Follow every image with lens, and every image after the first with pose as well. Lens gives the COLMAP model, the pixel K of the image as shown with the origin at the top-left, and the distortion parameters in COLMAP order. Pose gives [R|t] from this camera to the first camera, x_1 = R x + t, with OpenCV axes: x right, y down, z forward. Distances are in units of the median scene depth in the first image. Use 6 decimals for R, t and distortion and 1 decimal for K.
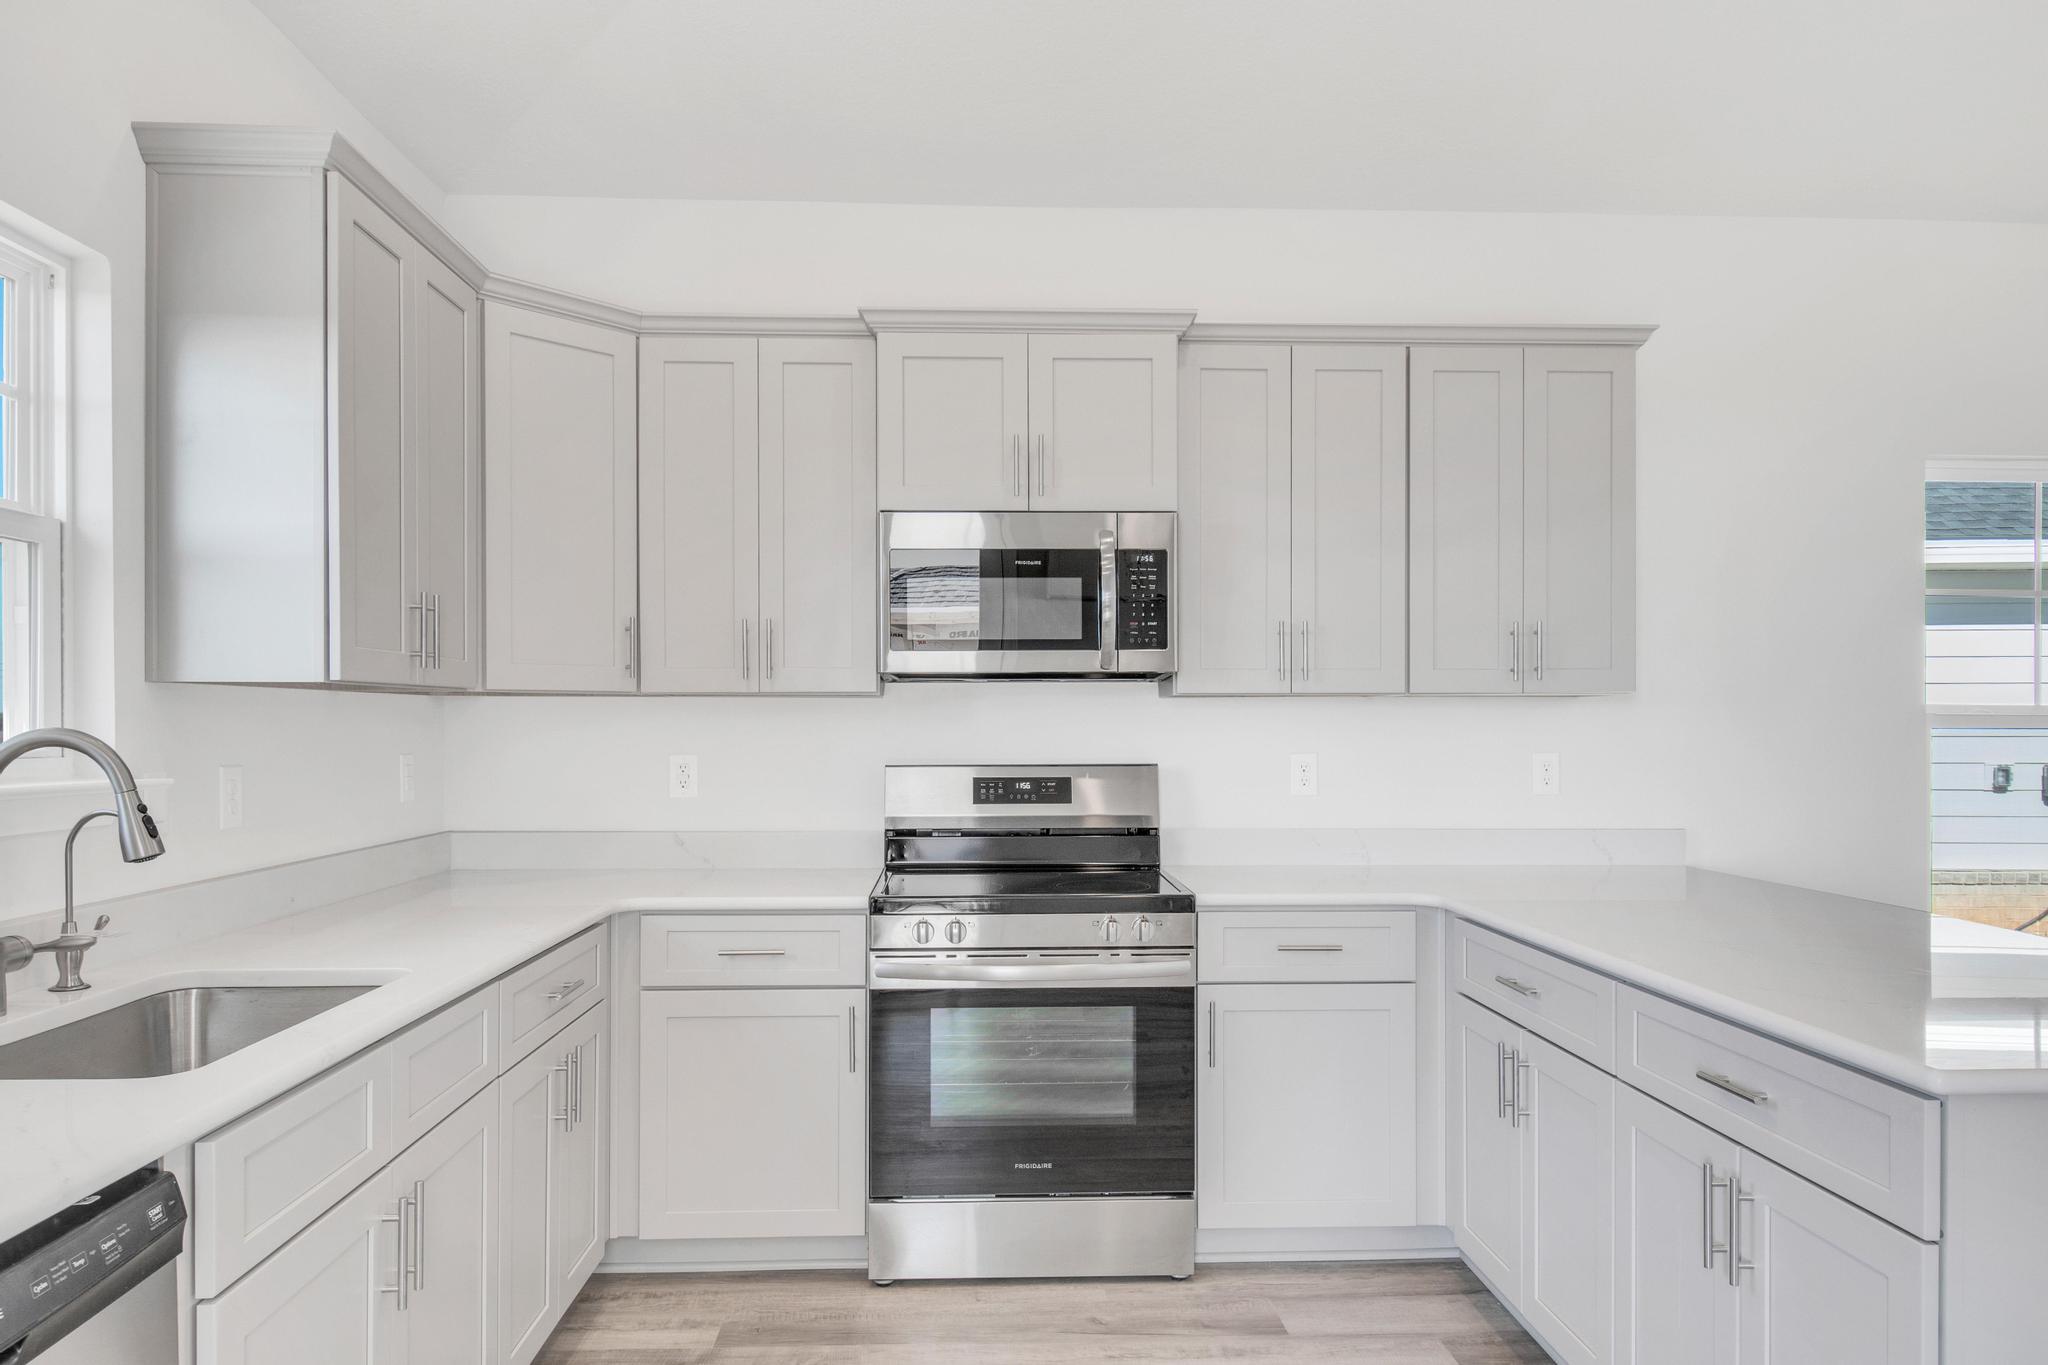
lens RADIAL K [[1369.7, 0, 1045.2], [0, 1369.7, 707.8], [0, 0, 1]] dist [0.019299, -0.025211]
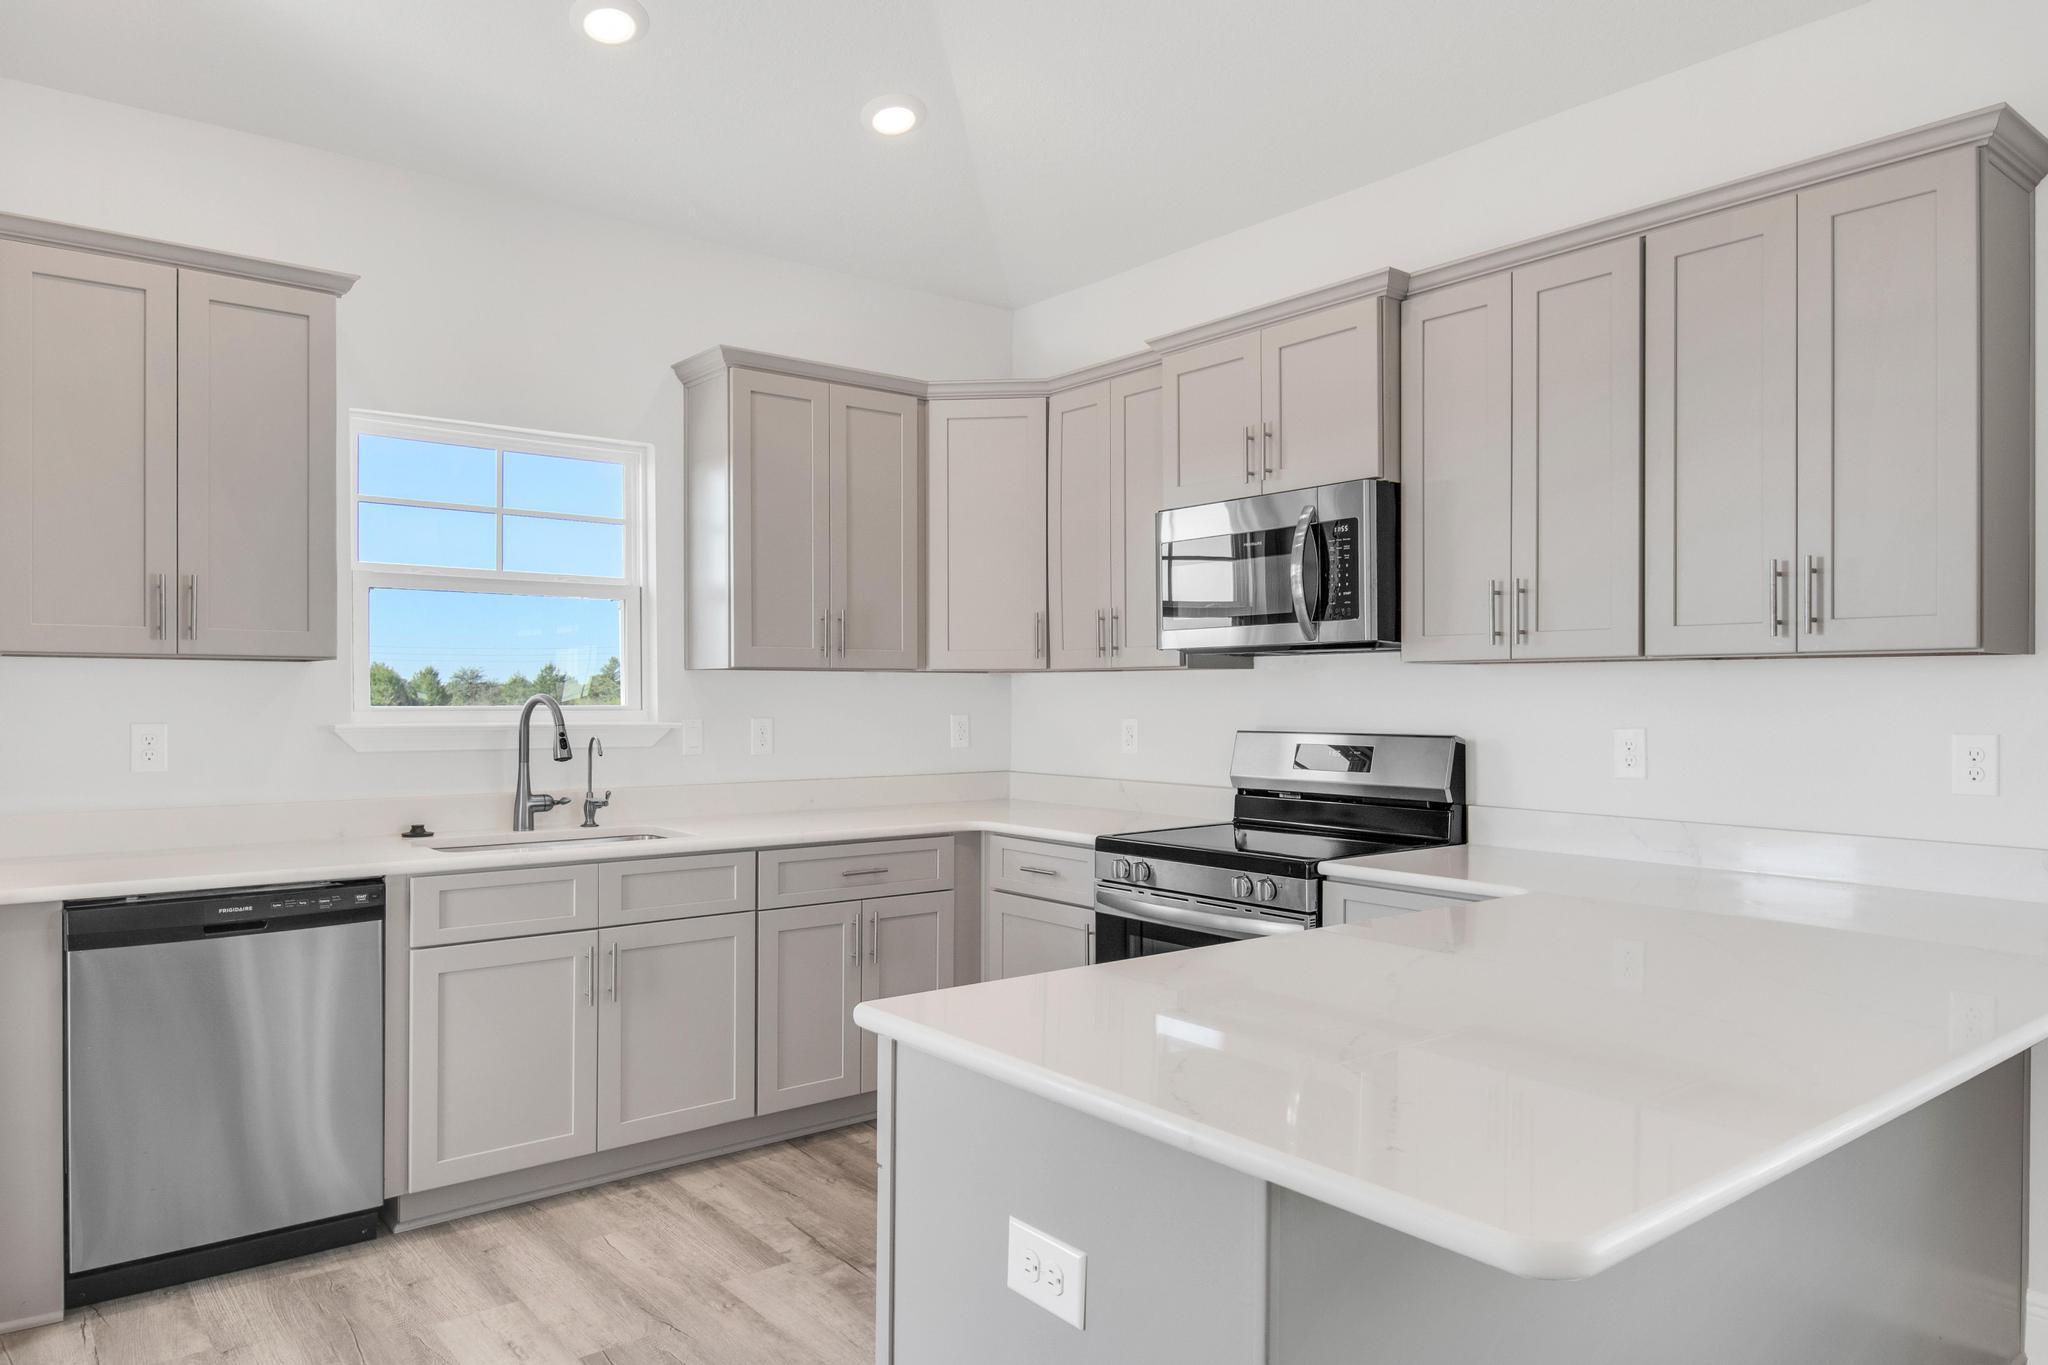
lens RADIAL K [[1330.7, 0, 1014.1], [0, 1330.7, 697.4], [0, 0, 1]] dist [0.007988, -0.000352]
pose [[0.578256, 0.001190, -0.815854, 0.726197], [0.006366, 0.999962, 0.005971, 0.007164], [0.815830, -0.008647, 0.578227, 0.236220]]
